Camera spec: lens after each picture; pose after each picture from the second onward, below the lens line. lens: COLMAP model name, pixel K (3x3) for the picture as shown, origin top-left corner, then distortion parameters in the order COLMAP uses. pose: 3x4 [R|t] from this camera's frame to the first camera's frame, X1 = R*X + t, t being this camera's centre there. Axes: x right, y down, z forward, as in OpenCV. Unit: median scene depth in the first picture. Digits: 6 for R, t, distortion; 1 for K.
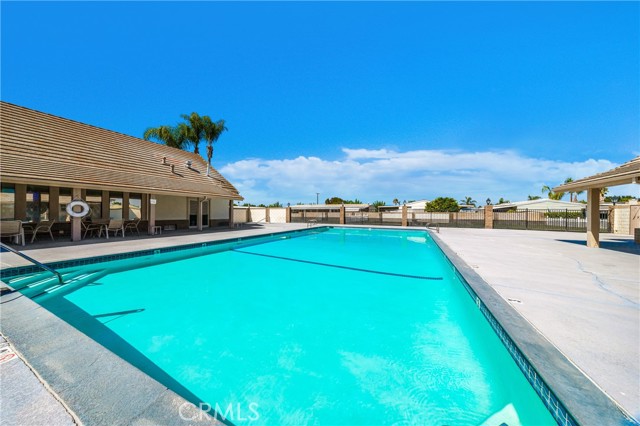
lens RADIAL K [[201.1, 0, 317.9], [0, 201.1, 214.3], [0, 0, 1]] dist [-0.000984, -0.000047]
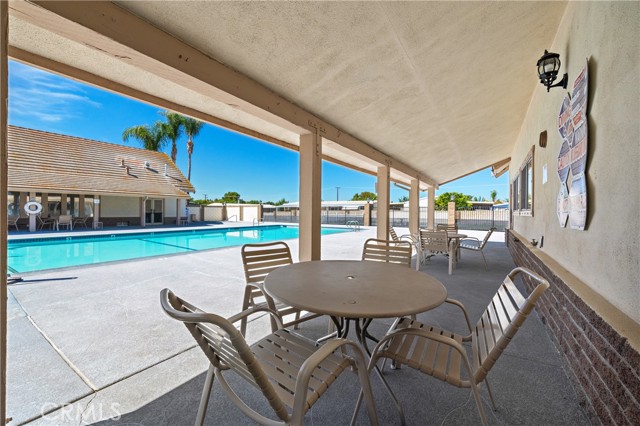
lens RADIAL K [[254.3, 0, 318.8], [0, 254.3, 212.2], [0, 0, 1]] dist [0.003985, 0.000288]
pose [[0.986965, 0.001723, -0.160925, 0.325244], [-0.002545, 0.999985, -0.004900, 0.002327], [0.160914, 0.005246, 0.986955, -0.122580]]
